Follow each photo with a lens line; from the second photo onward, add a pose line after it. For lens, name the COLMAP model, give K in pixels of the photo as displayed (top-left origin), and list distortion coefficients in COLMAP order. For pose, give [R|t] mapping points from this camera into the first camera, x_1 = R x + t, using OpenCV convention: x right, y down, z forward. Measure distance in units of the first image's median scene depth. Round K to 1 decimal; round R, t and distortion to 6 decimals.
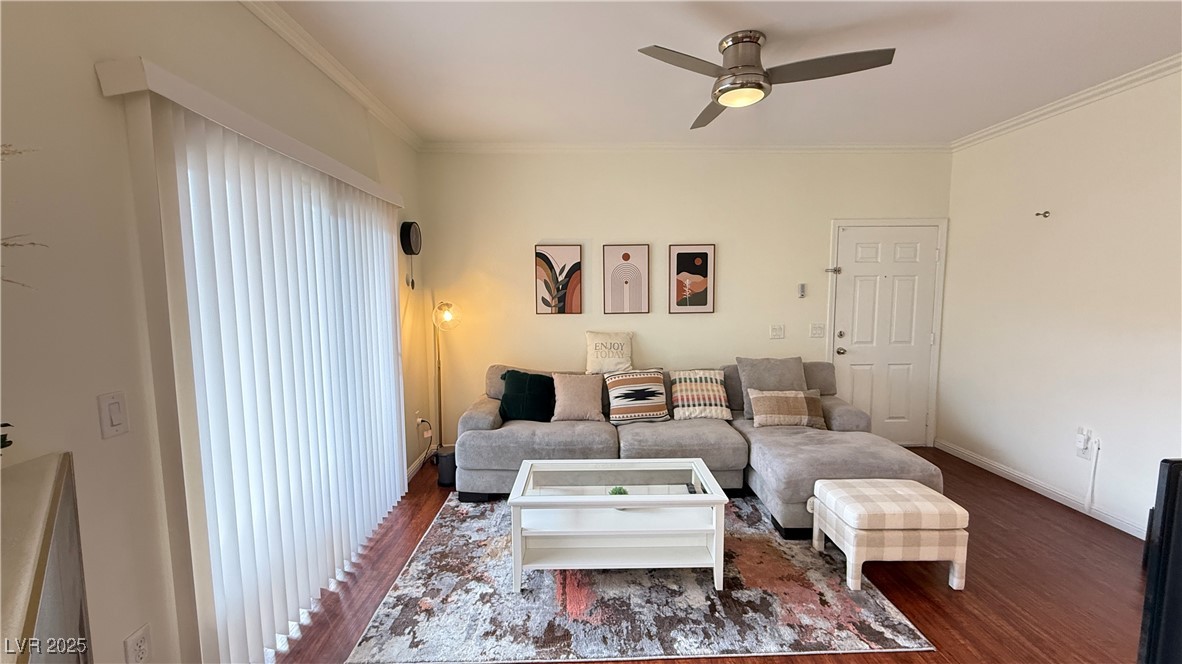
lens RADIAL K [[467.8, 0, 591.0], [0, 467.8, 332.0], [0, 0, 1]] dist [-0.002057, -0.000162]
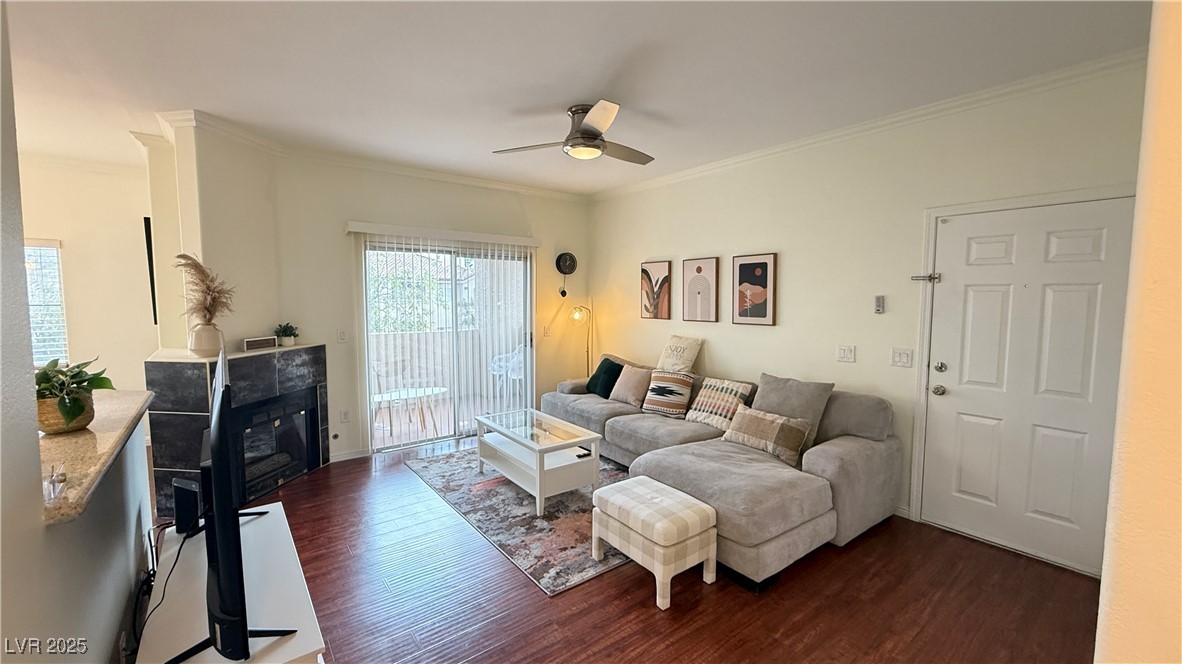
lens RADIAL K [[467.8, 0, 591.0], [0, 467.8, 332.0], [0, 0, 1]] dist [-0.002057, -0.000162]
pose [[0.597640, 0.071557, -0.798565, 0.805192], [-0.085897, 0.995991, 0.024962, -0.020885], [0.797150, 0.053676, 0.601391, 0.147389]]
